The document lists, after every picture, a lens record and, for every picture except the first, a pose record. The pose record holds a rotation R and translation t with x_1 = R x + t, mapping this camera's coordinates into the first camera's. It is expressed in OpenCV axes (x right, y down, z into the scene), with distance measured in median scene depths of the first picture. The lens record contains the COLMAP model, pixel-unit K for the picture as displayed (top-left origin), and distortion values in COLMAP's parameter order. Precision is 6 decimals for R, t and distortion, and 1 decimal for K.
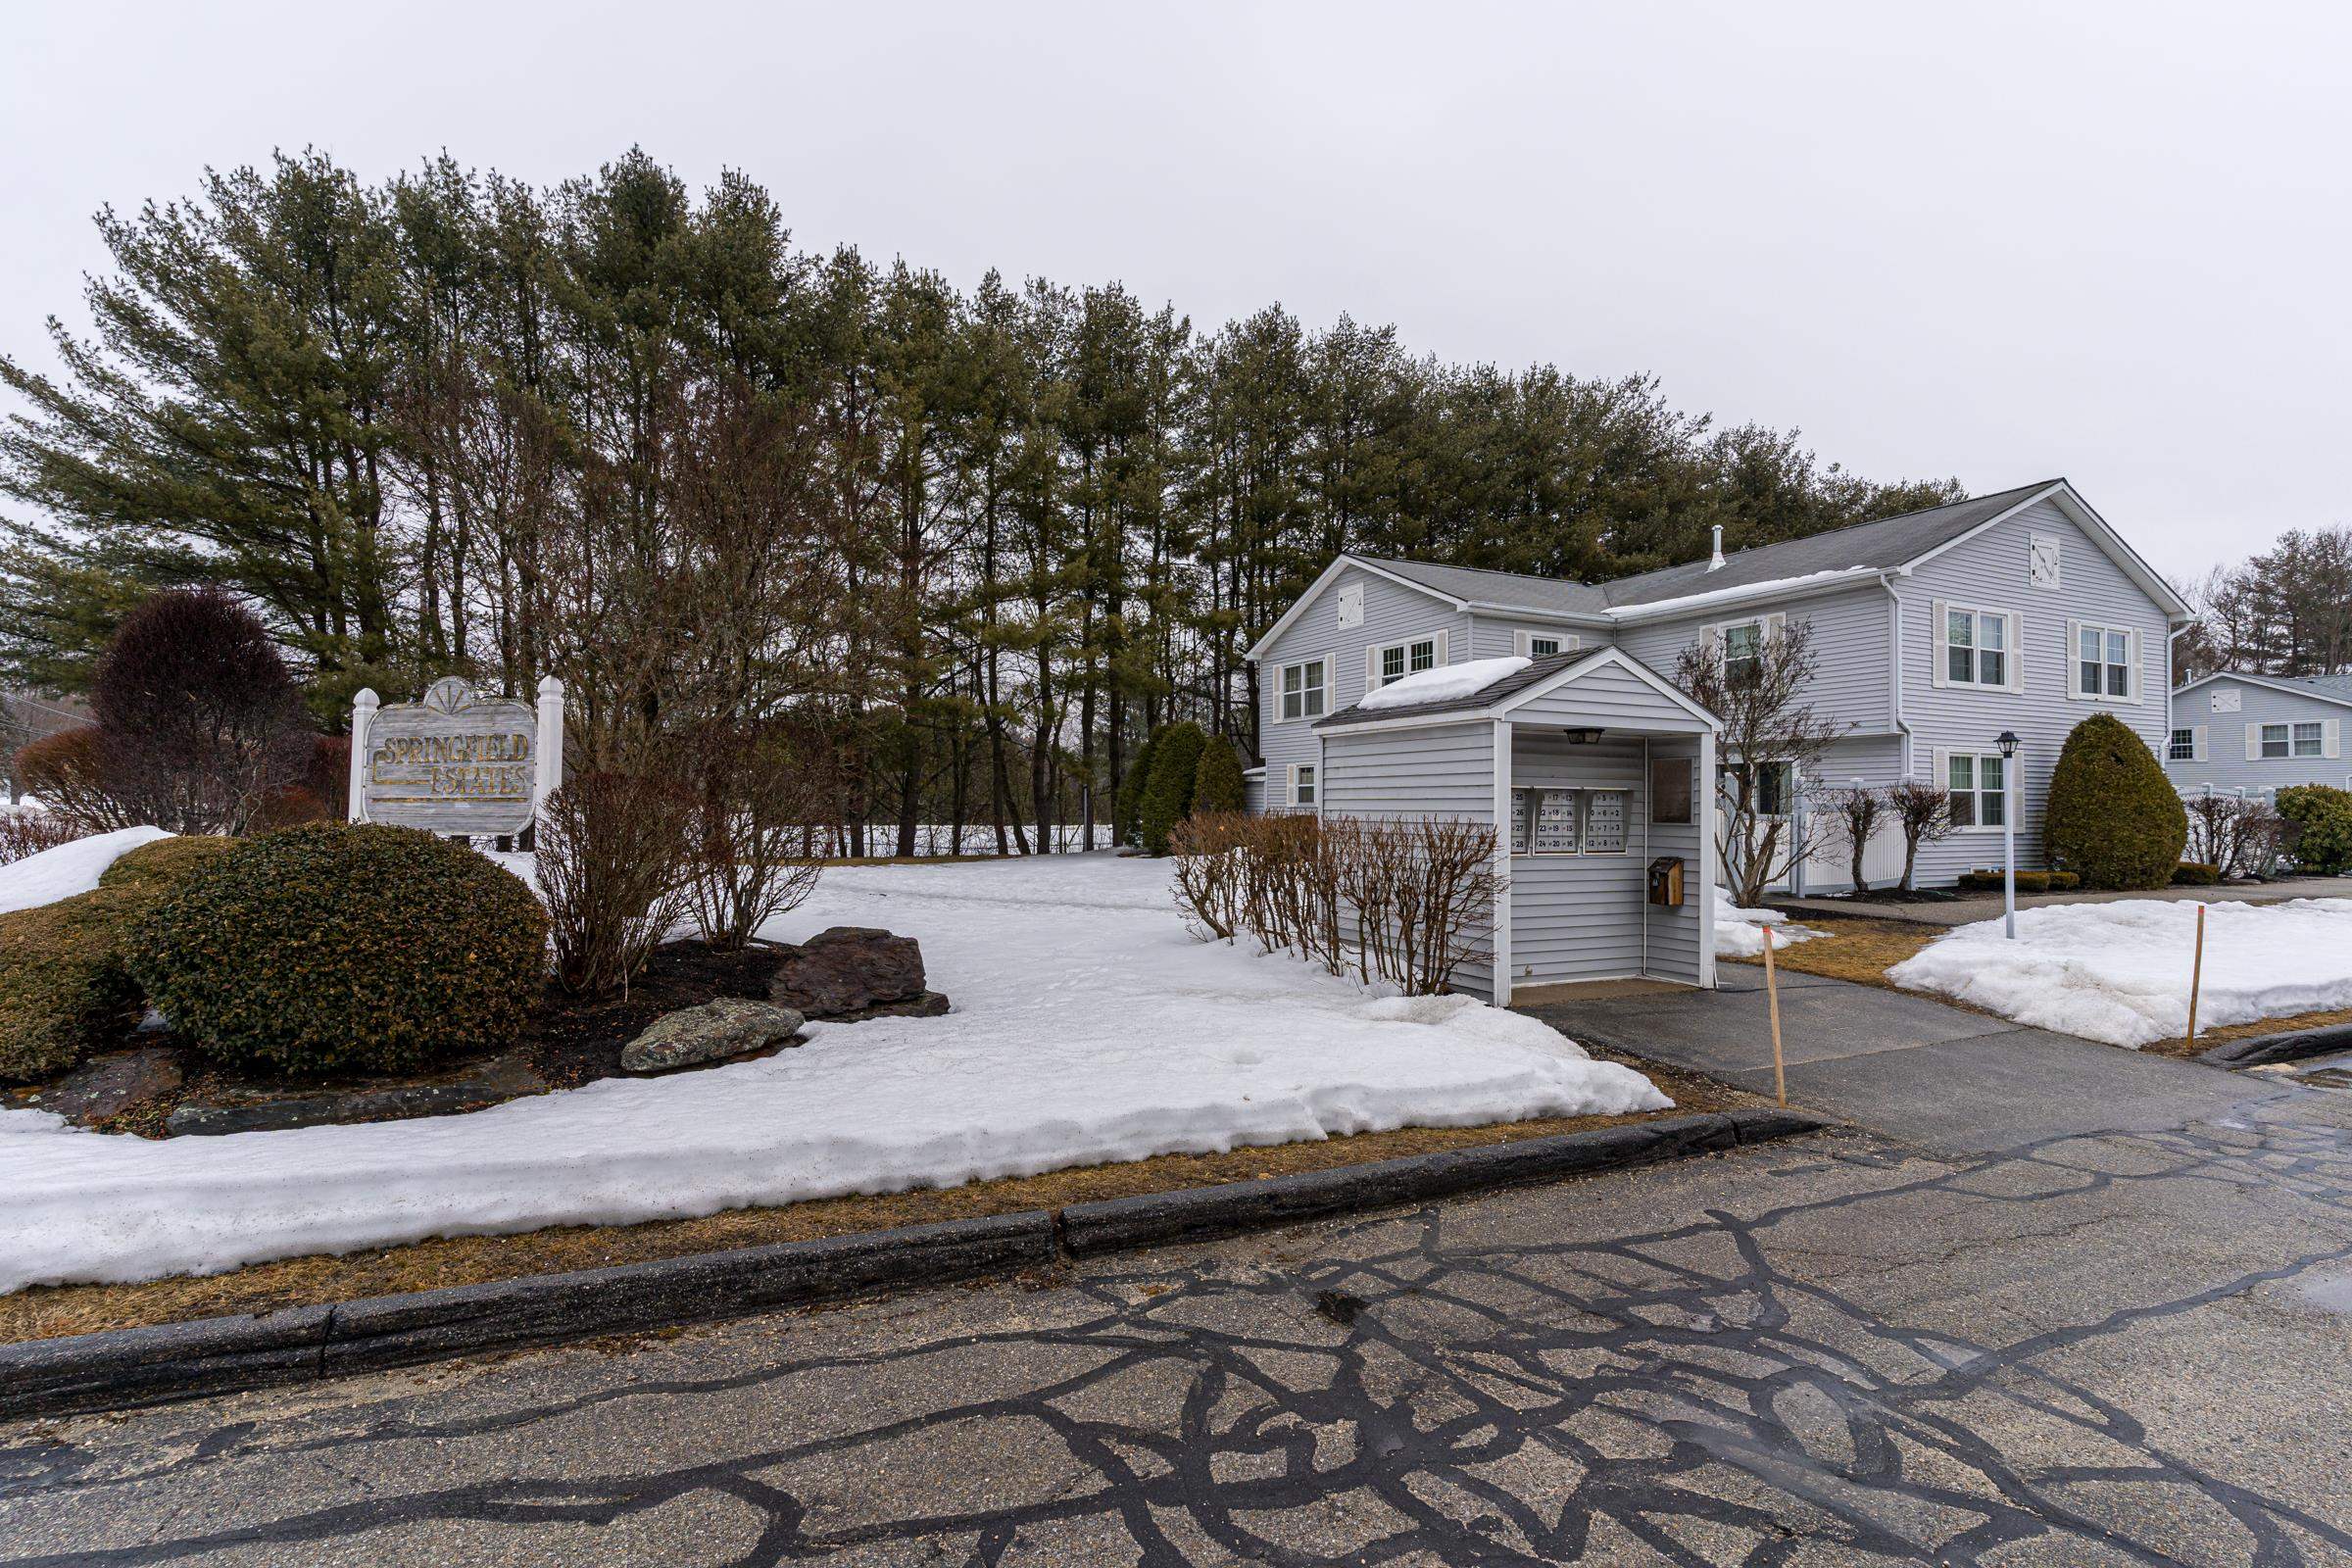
lens RADIAL K [[1122.3, 0, 1180.2], [0, 1122.3, 794.6], [0, 0, 1]] dist [0.000867, 0.000001]
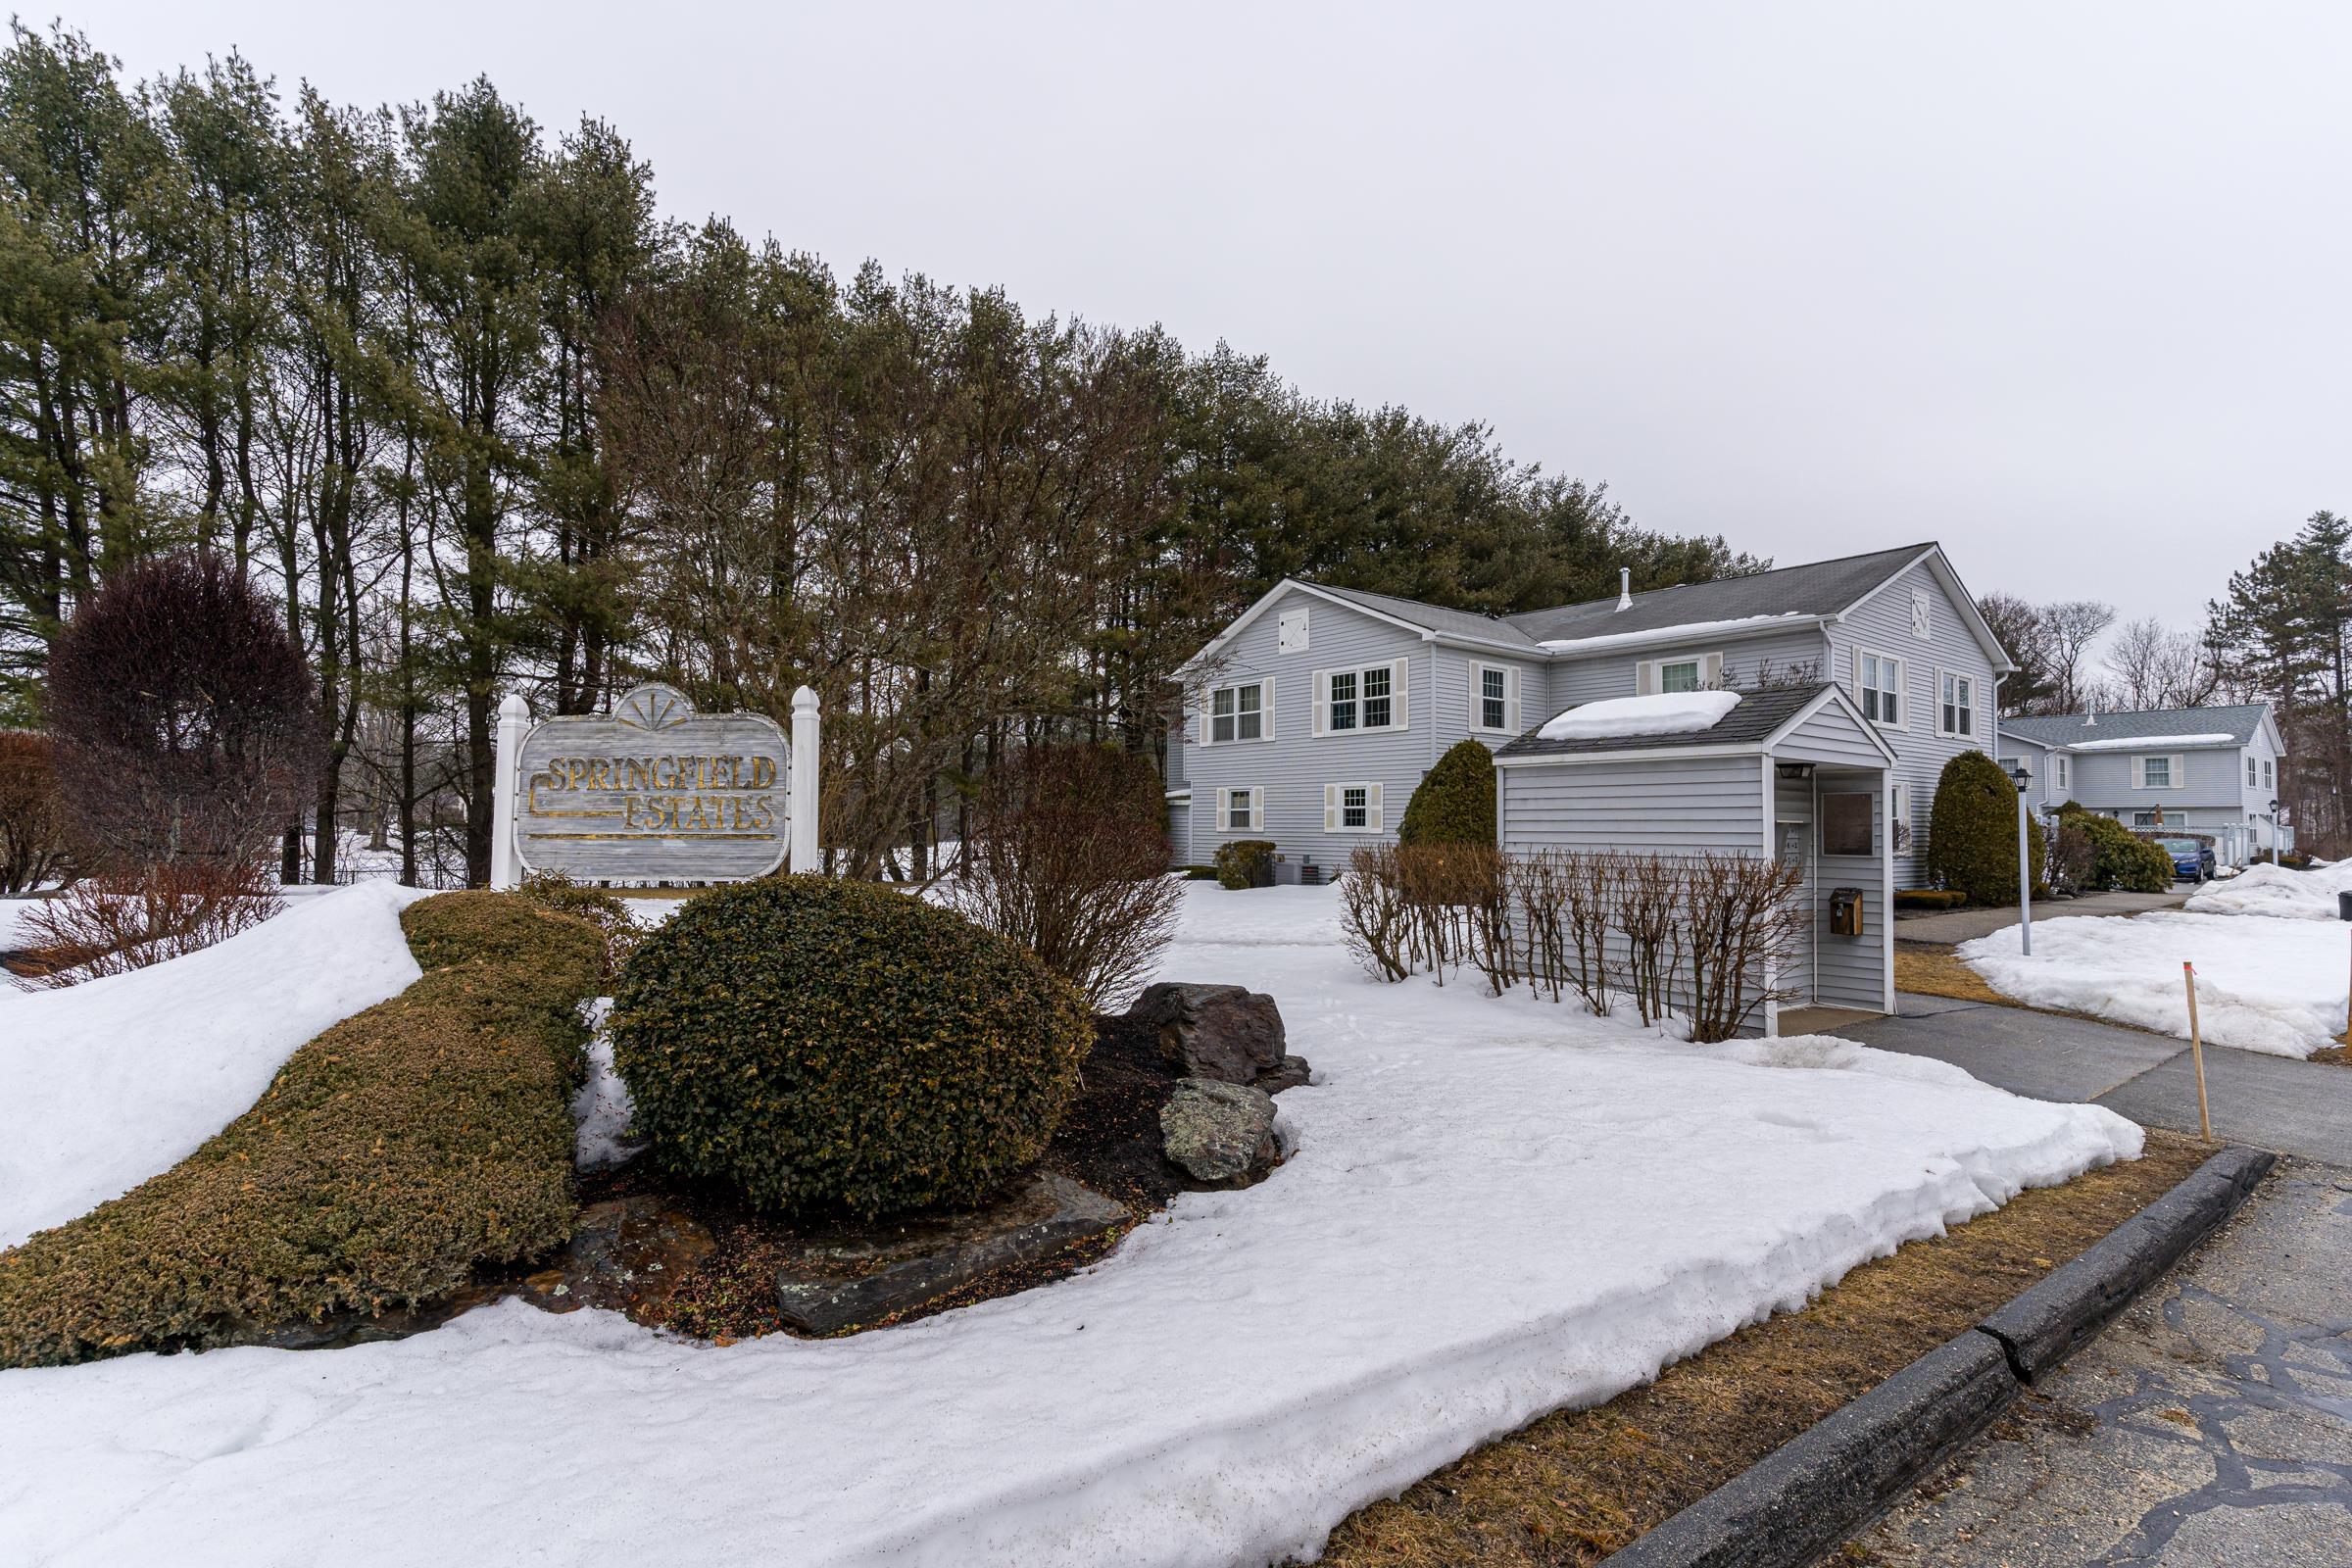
lens RADIAL K [[1122.3, 0, 1180.2], [0, 1122.3, 794.6], [0, 0, 1]] dist [0.000867, 0.000001]
pose [[0.978077, 0.006313, 0.208146, -0.144792], [-0.002669, 0.999838, -0.017785, -0.003926], [-0.208224, 0.016839, 0.977936, 0.044402]]
